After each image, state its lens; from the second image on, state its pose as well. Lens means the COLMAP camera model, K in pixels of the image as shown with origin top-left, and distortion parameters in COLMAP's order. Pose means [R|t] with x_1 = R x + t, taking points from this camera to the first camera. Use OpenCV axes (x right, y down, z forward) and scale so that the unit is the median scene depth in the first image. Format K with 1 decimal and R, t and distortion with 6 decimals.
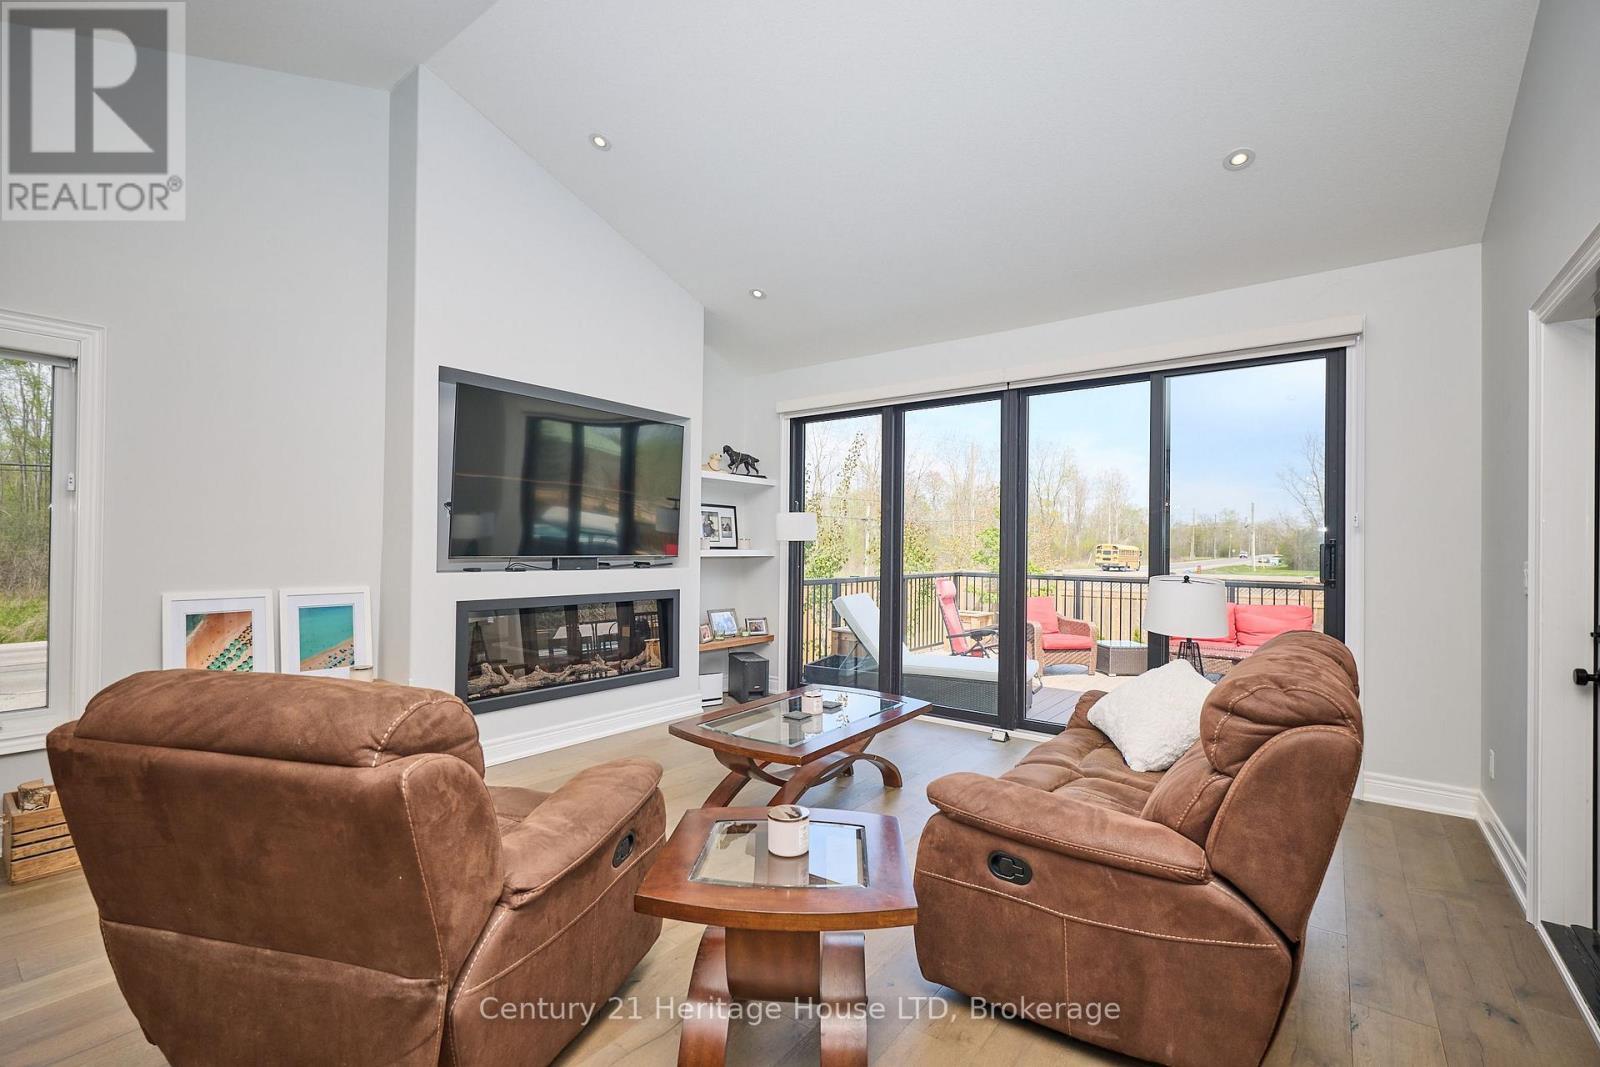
lens RADIAL K [[687.5, 0, 804.7], [0, 687.5, 539.4], [0, 0, 1]] dist [0.000979, 0.000102]
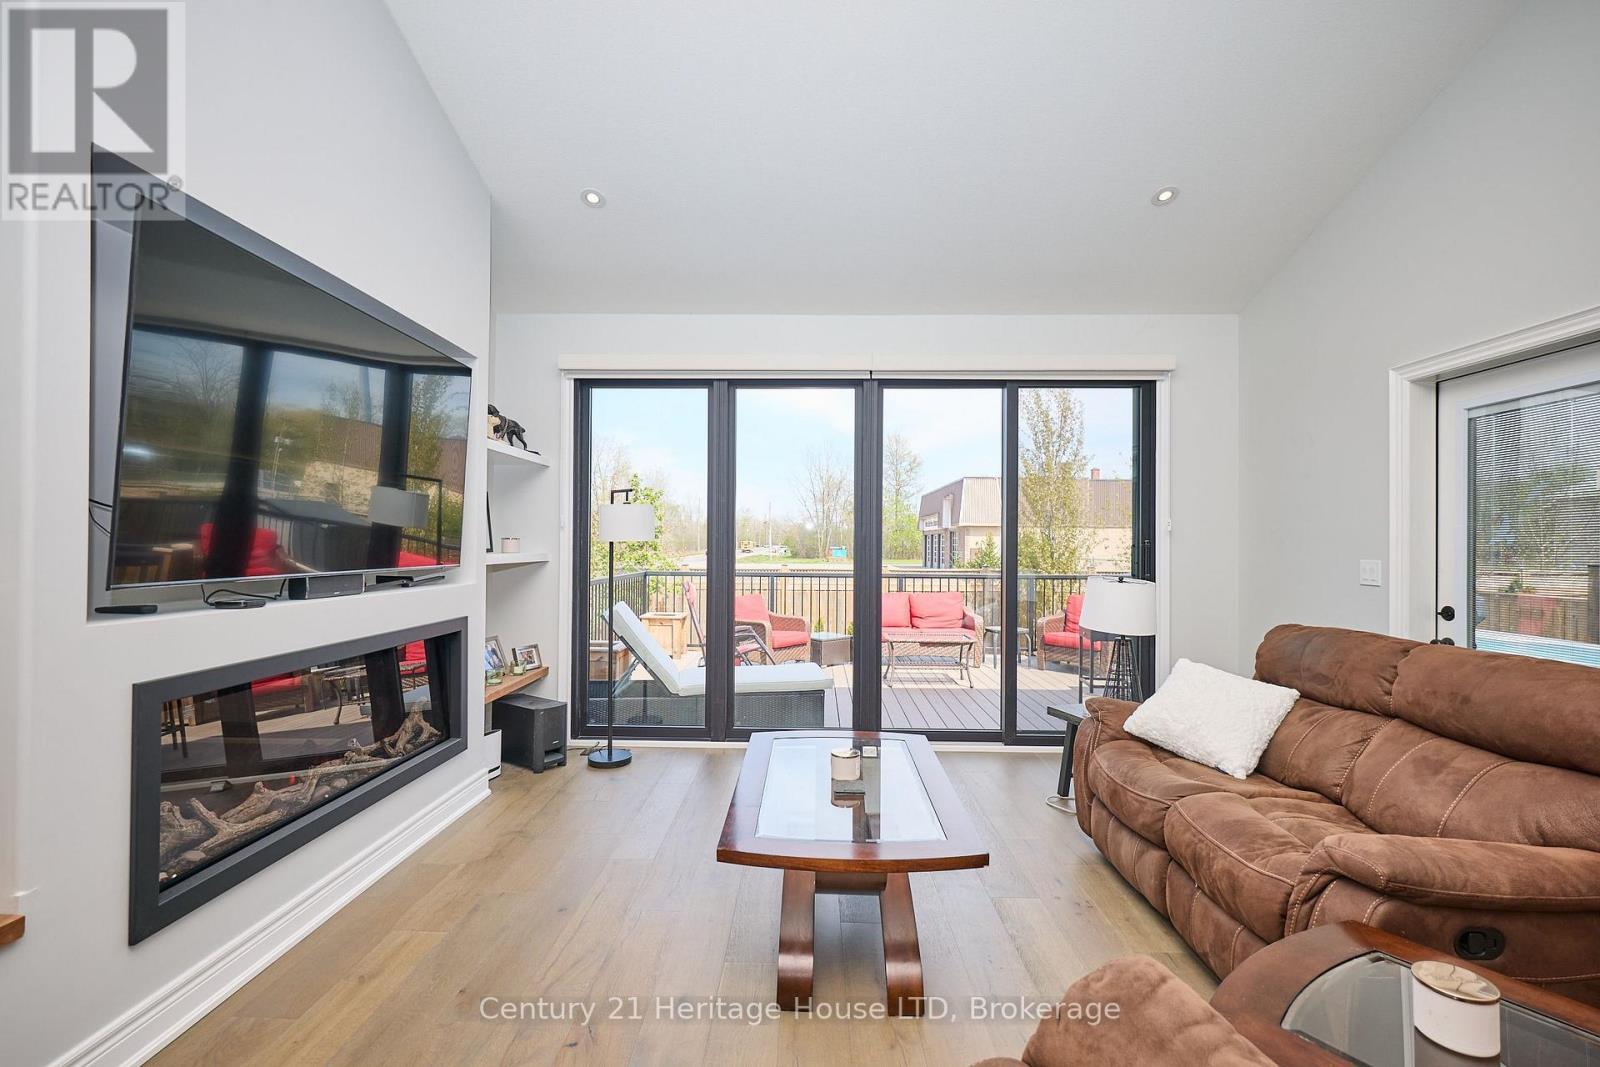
lens RADIAL K [[687.5, 0, 804.7], [0, 687.5, 539.4], [0, 0, 1]] dist [0.000979, 0.000102]
pose [[0.813348, -0.001933, 0.581774, -0.302777], [-0.004323, 0.999947, 0.009367, -0.008588], [-0.581761, -0.010134, 0.813296, 0.278870]]
